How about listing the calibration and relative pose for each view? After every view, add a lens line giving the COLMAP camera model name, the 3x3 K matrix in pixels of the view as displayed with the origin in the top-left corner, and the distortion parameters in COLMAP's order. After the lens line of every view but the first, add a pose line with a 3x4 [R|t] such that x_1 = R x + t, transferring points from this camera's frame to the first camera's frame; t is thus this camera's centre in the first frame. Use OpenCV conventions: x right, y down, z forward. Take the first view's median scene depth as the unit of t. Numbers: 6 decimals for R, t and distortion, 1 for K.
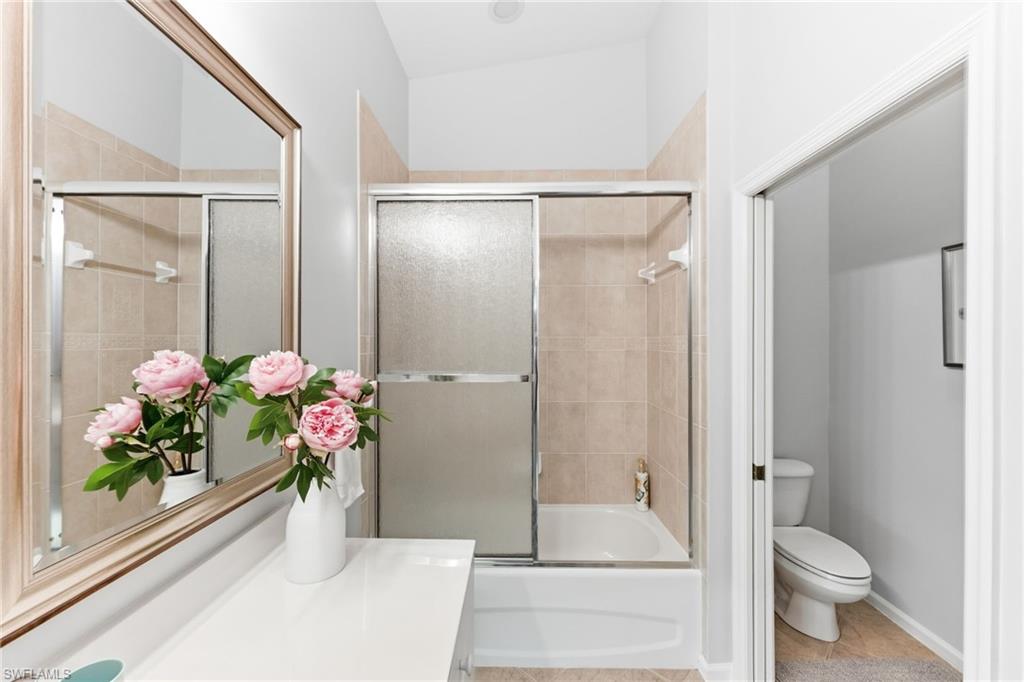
lens RADIAL K [[403.0, 0, 509.7], [0, 403.0, 343.8], [0, 0, 1]] dist [-0.001220, -0.000123]
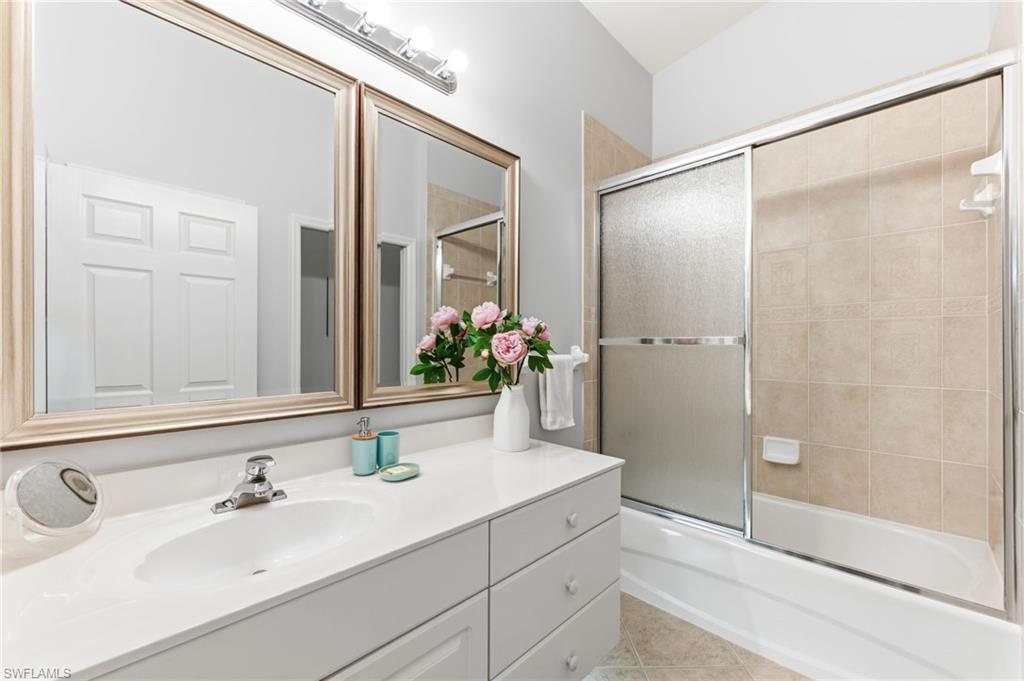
lens RADIAL K [[403.0, 0, 509.8], [0, 403.0, 341.8], [0, 0, 1]] dist [-0.001220, -0.000123]
pose [[0.732055, -0.002585, -0.681241, 0.289253], [-0.001472, 0.999984, -0.005377, 0.089184], [0.681244, 0.004939, 0.732039, -0.061252]]
